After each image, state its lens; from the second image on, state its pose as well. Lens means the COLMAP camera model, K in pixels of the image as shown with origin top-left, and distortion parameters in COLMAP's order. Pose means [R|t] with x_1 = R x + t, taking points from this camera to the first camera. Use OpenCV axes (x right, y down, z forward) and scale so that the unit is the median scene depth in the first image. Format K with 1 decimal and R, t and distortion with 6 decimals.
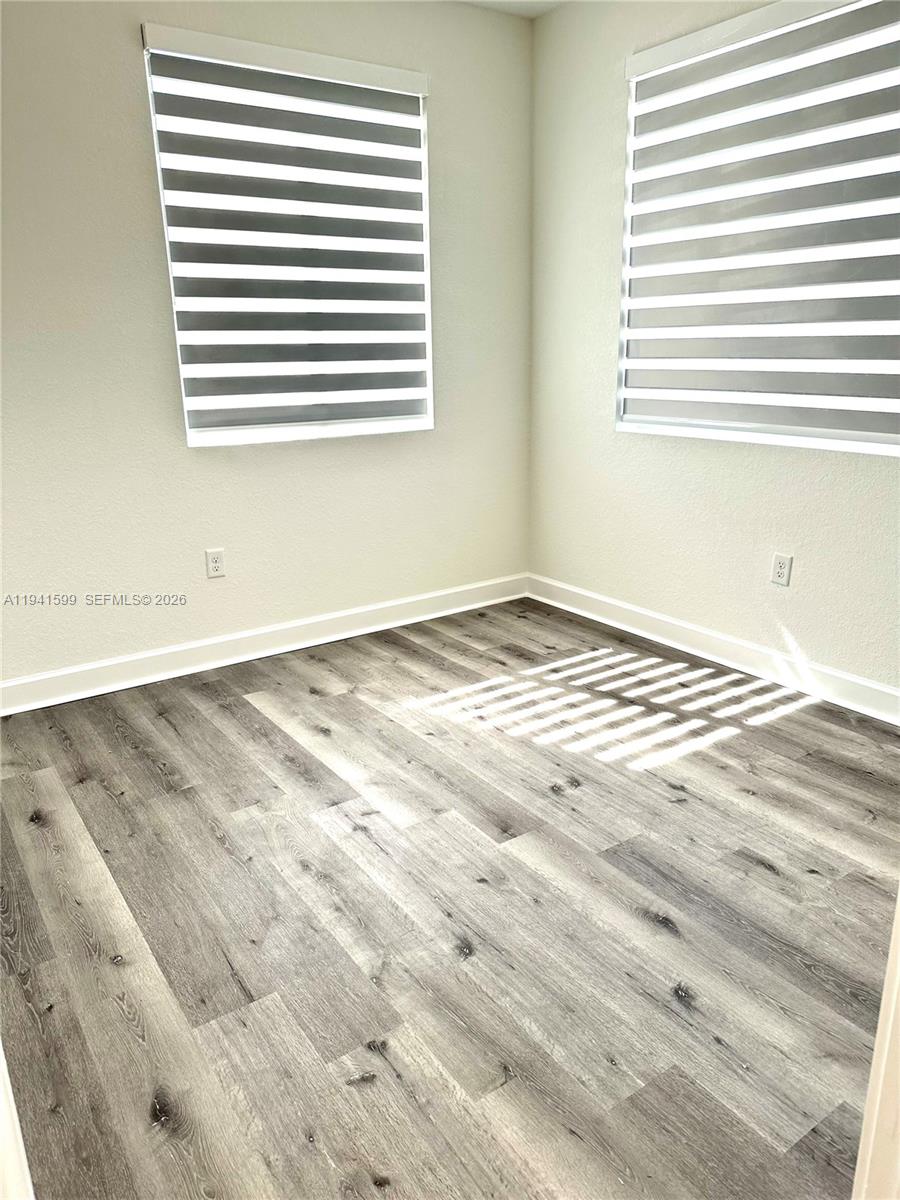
lens RADIAL K [[842.1, 0, 455.5], [0, 842.1, 603.0], [0, 0, 1]] dist [0.120268, -0.213851]
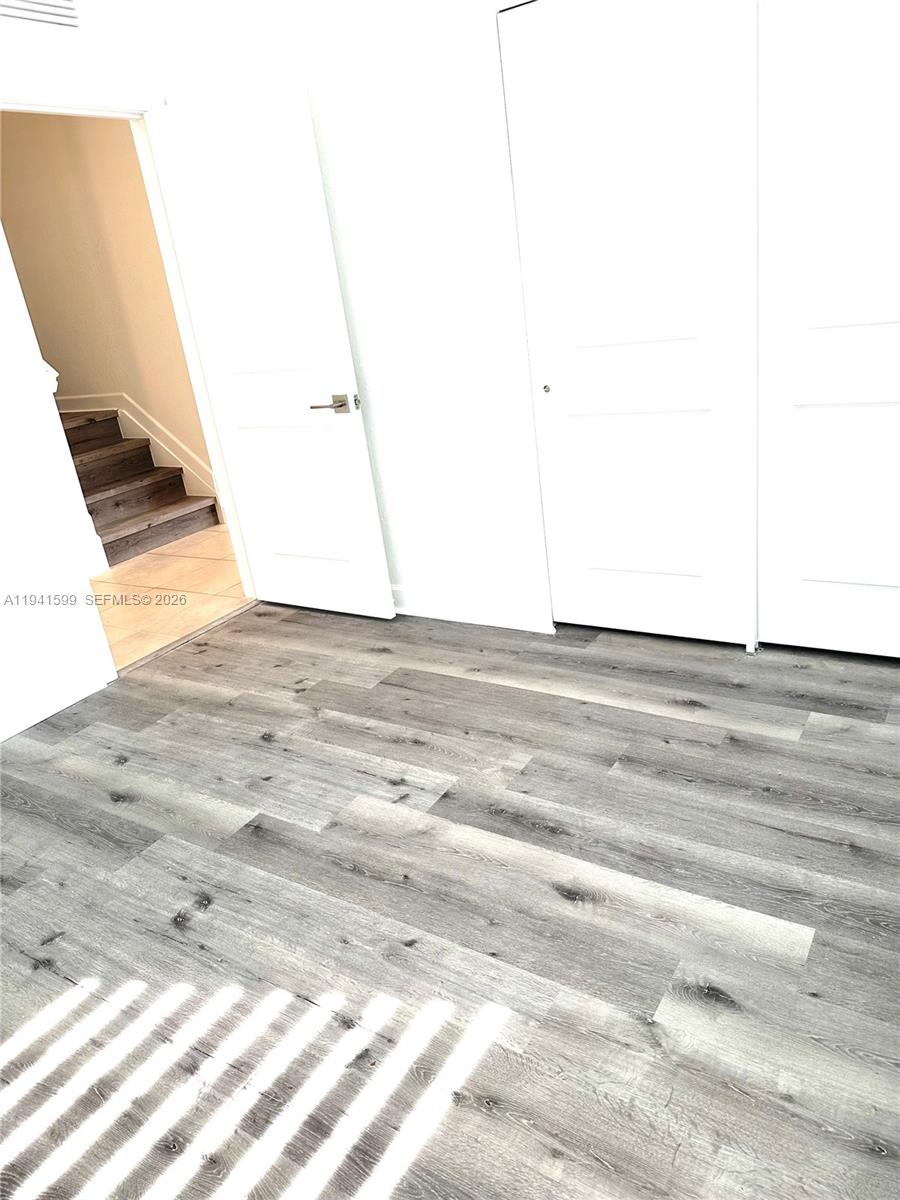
lens RADIAL K [[842.1, 0, 455.5], [0, 842.1, 603.0], [0, 0, 1]] dist [0.120268, -0.213851]
pose [[-0.914445, 0.263520, -0.307160, 0.078185], [0.028677, 0.799247, 0.600318, -0.494518], [0.403692, 0.540149, -0.738425, 1.581051]]
